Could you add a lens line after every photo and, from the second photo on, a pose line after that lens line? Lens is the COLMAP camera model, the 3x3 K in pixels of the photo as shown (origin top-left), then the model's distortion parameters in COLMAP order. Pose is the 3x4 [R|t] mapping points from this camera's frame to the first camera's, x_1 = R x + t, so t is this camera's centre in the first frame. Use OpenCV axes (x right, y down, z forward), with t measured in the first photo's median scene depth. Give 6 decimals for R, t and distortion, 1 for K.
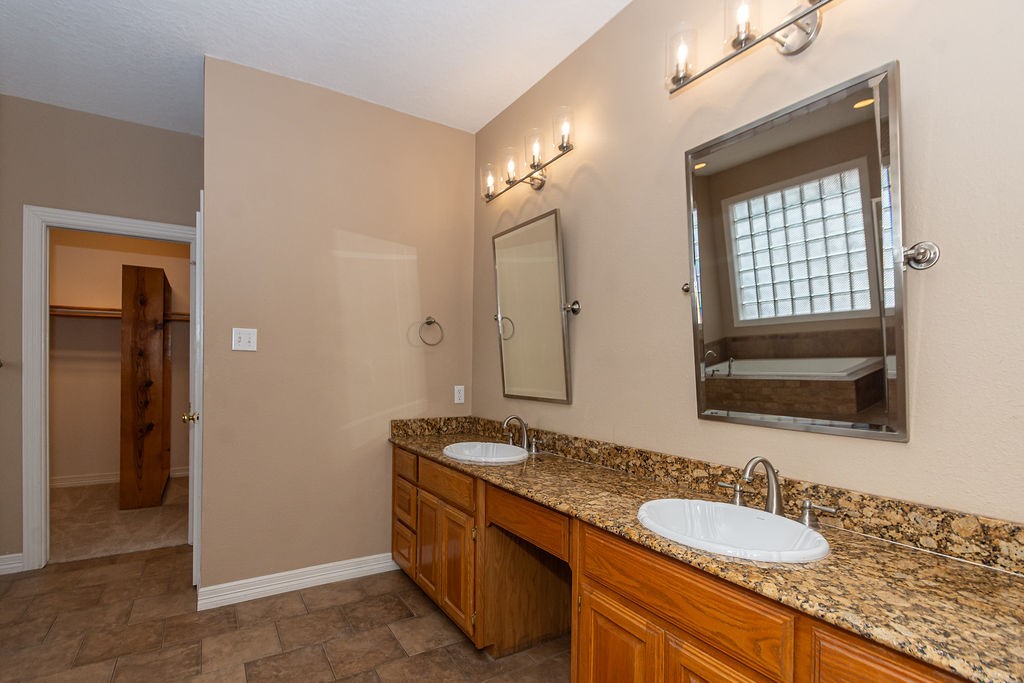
lens RADIAL K [[489.5, 0, 510.3], [0, 489.5, 366.9], [0, 0, 1]] dist [0.000417, -0.009296]
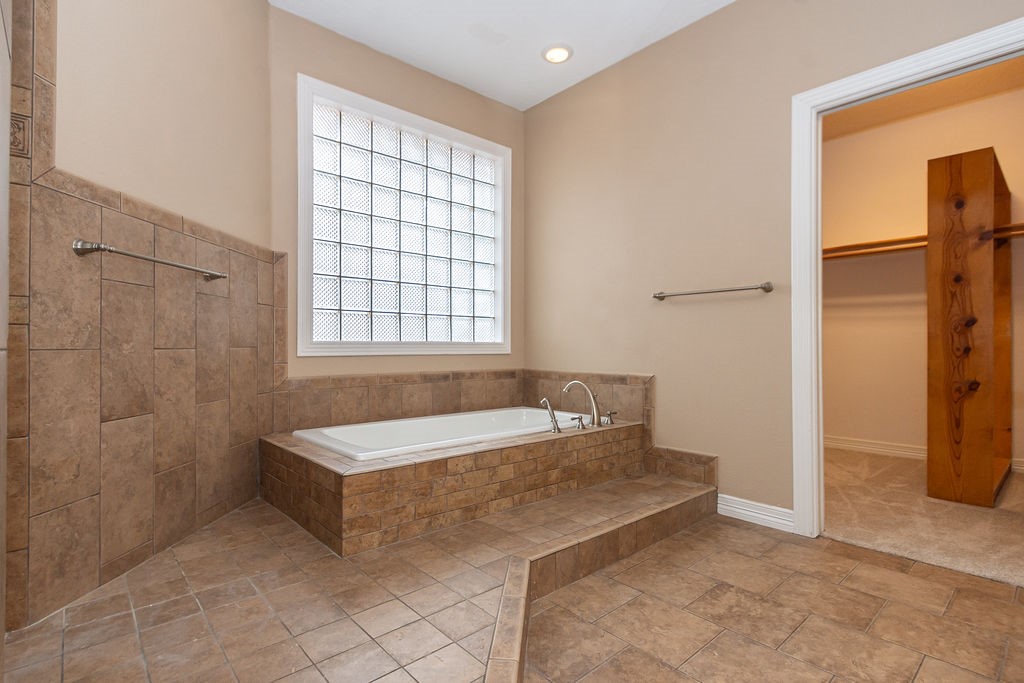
lens RADIAL K [[493.7, 0, 510.4], [0, 493.7, 346.5], [0, 0, 1]] dist [0.003393, -0.000211]
pose [[0.163320, -0.012282, -0.986497, -0.257746], [0.004146, 0.999922, -0.011763, 0.114331], [0.986564, -0.002169, 0.163358, 0.397648]]
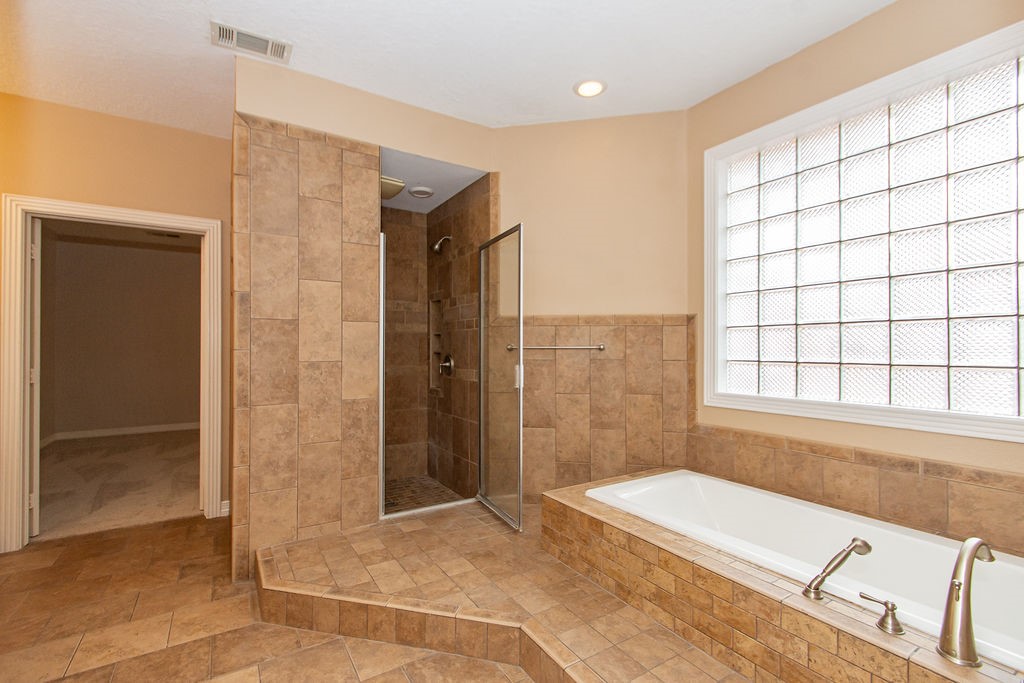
lens RADIAL K [[468.7, 0, 518.7], [0, 468.7, 348.4], [0, 0, 1]] dist [0.017025, -0.008555]
pose [[-0.999919, -0.012436, -0.002729, -0.931141], [-0.012436, 0.999923, 0.000152, -0.009501], [0.002726, 0.000186, -0.999996, 1.242657]]
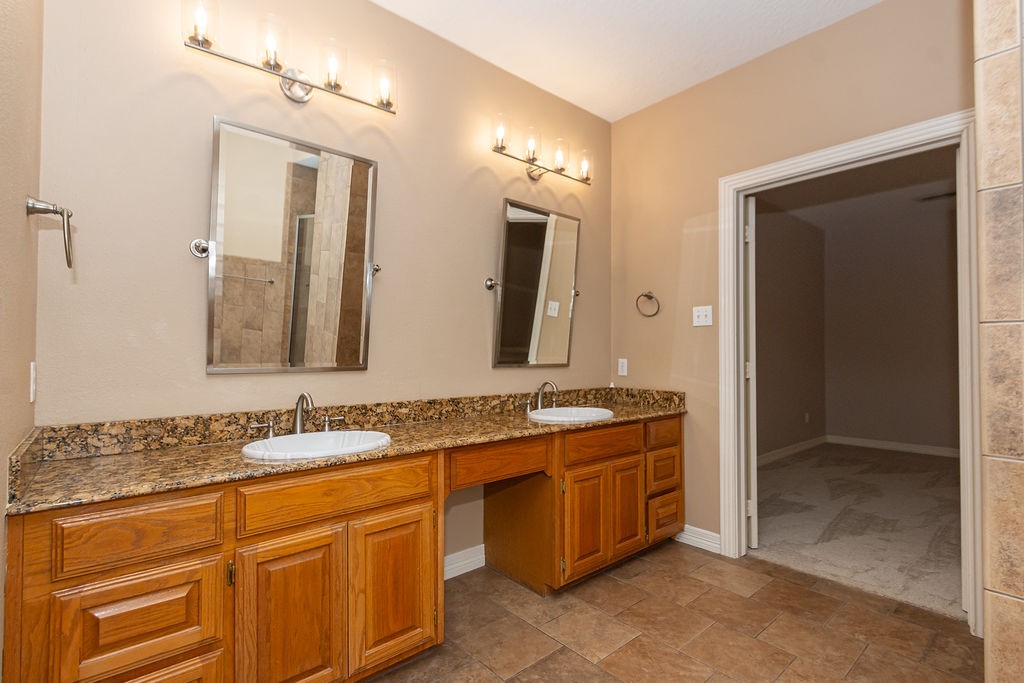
lens RADIAL K [[468.7, 0, 518.7], [0, 468.7, 348.4], [0, 0, 1]] dist [0.017025, -0.008555]
pose [[-0.140901, 0.002526, 0.990021, -0.698792], [-0.001724, 0.999995, -0.002797, 0.029224], [-0.990022, -0.002101, -0.140895, 0.710420]]
